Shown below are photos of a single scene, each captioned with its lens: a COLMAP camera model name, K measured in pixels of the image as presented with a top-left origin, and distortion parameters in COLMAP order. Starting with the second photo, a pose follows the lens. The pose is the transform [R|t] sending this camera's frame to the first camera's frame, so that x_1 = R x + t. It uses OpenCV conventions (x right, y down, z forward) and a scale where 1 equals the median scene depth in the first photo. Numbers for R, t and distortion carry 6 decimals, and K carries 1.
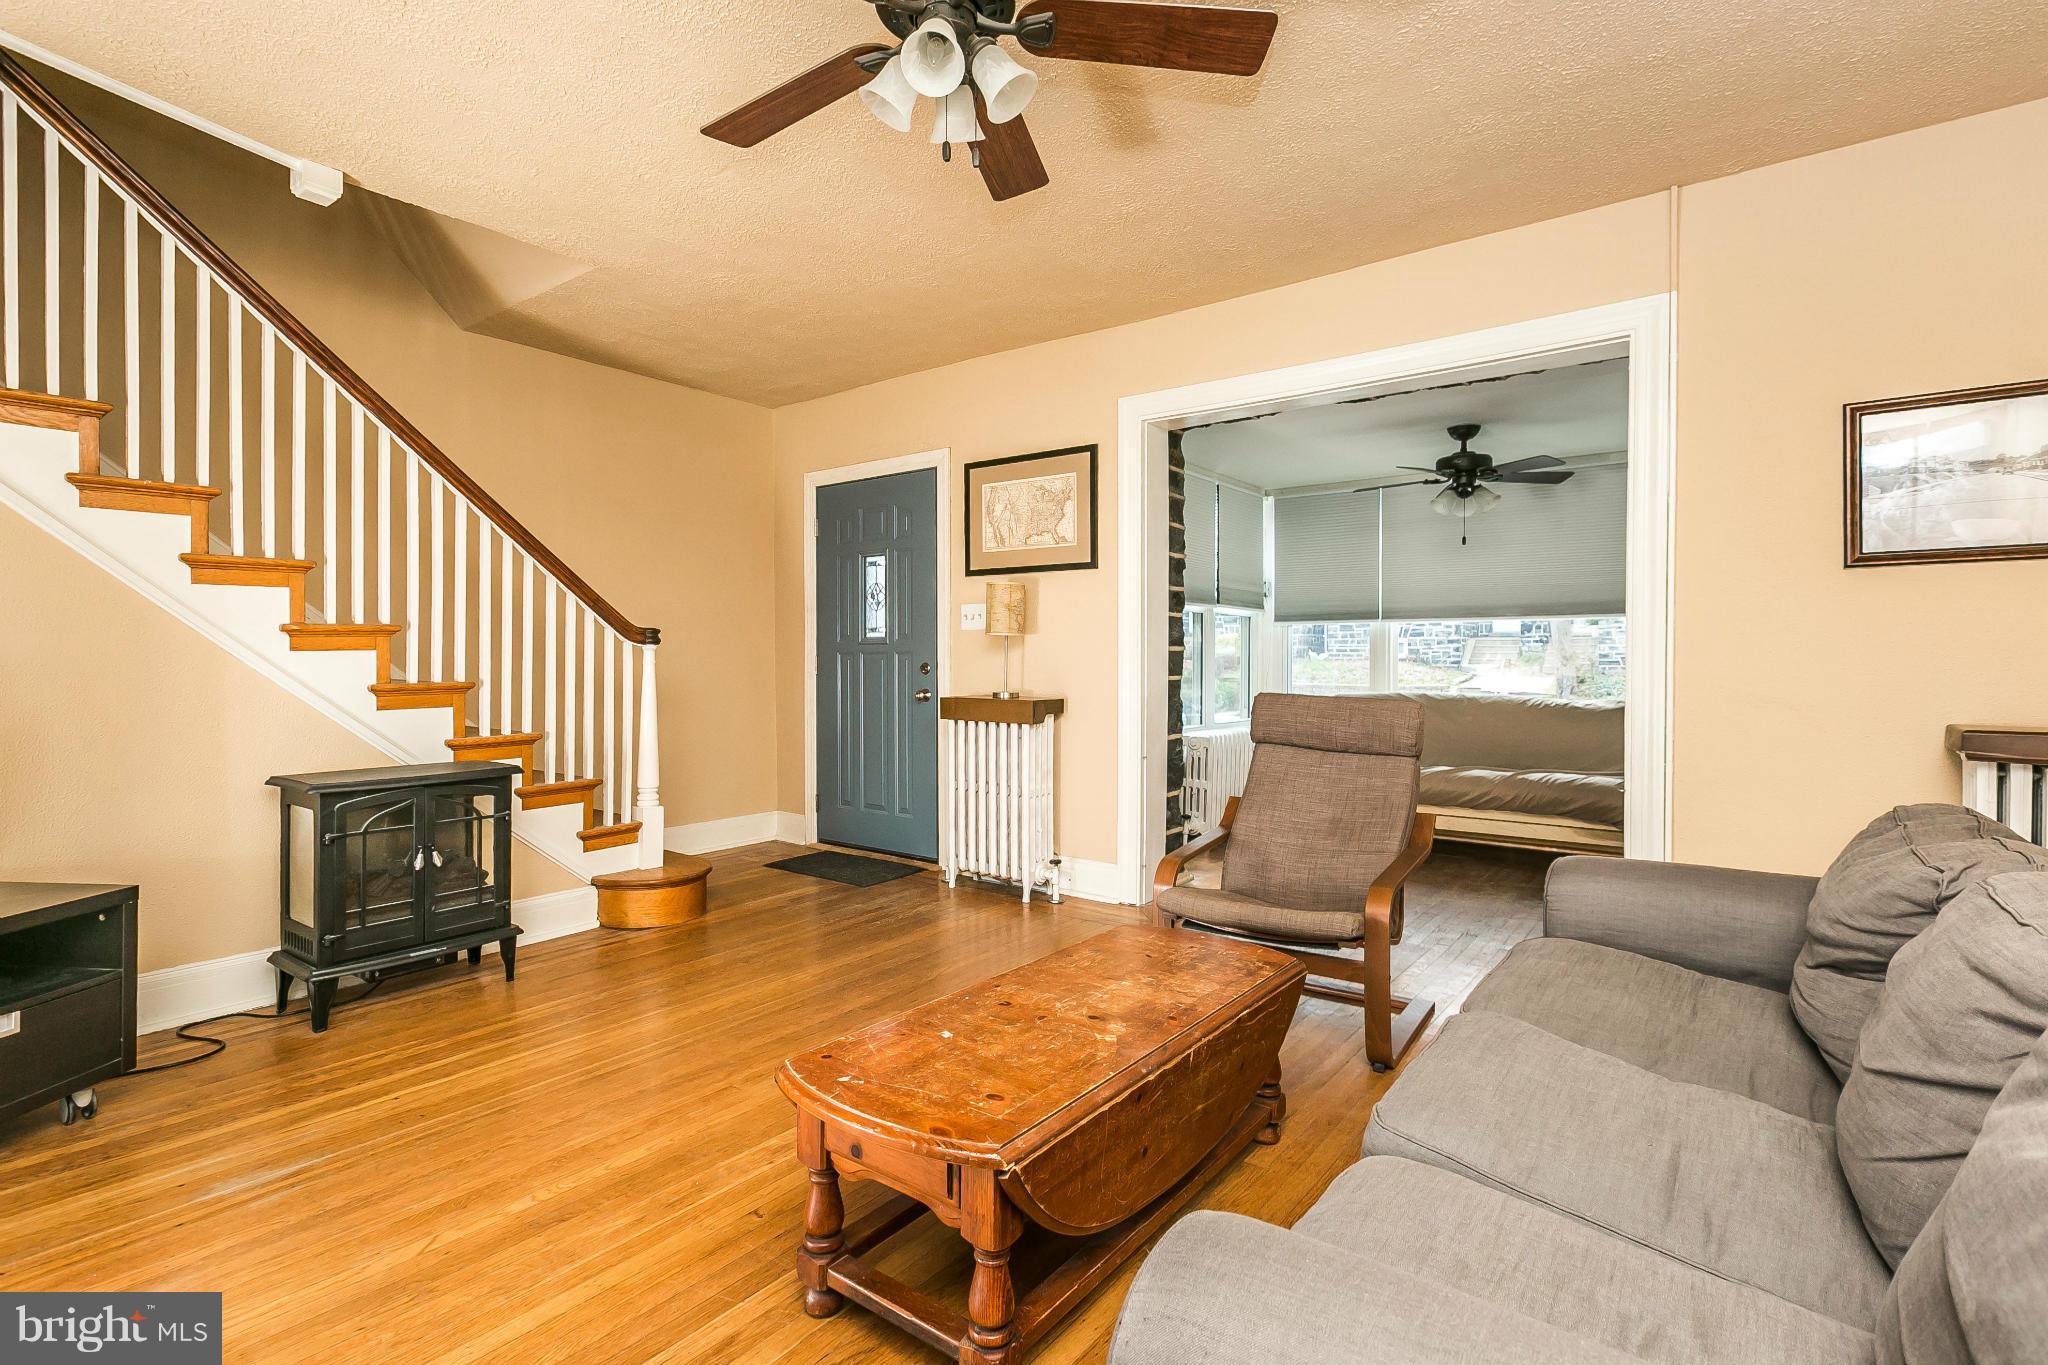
lens RADIAL K [[958.8, 0, 1006.4], [0, 958.8, 653.3], [0, 0, 1]] dist [0.000375, -0.000863]
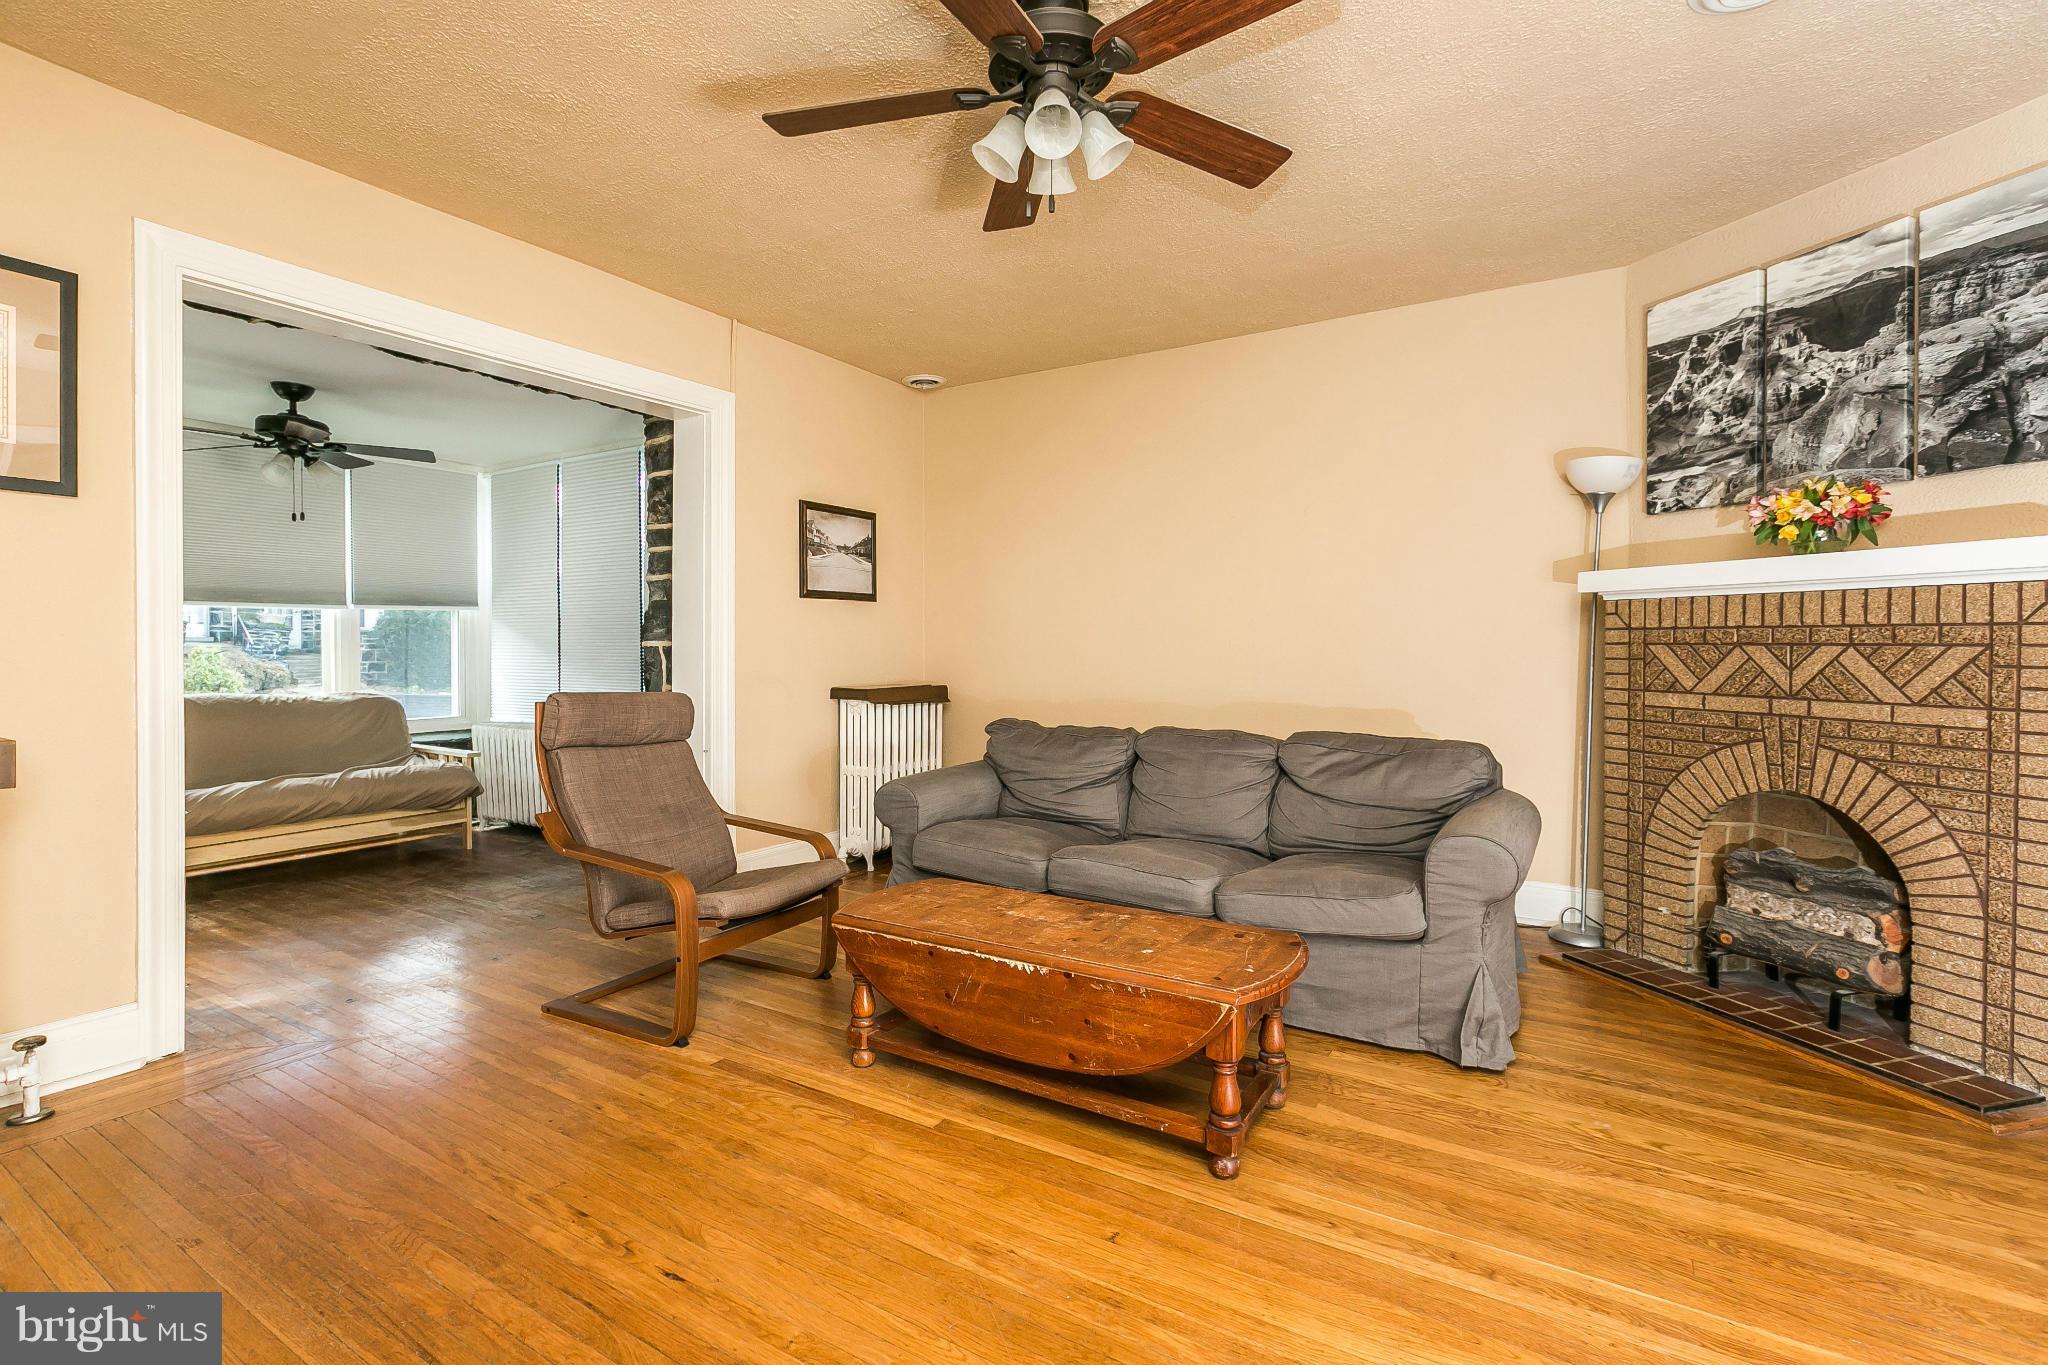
lens RADIAL K [[918.1, 0, 1030.2], [0, 918.1, 640.6], [0, 0, 1]] dist [0.000432, 0.000234]
pose [[-0.091524, 0.006253, 0.995783, -0.689313], [-0.005714, 0.999961, -0.006804, -0.004660], [-0.995786, -0.006312, -0.091485, 0.687979]]
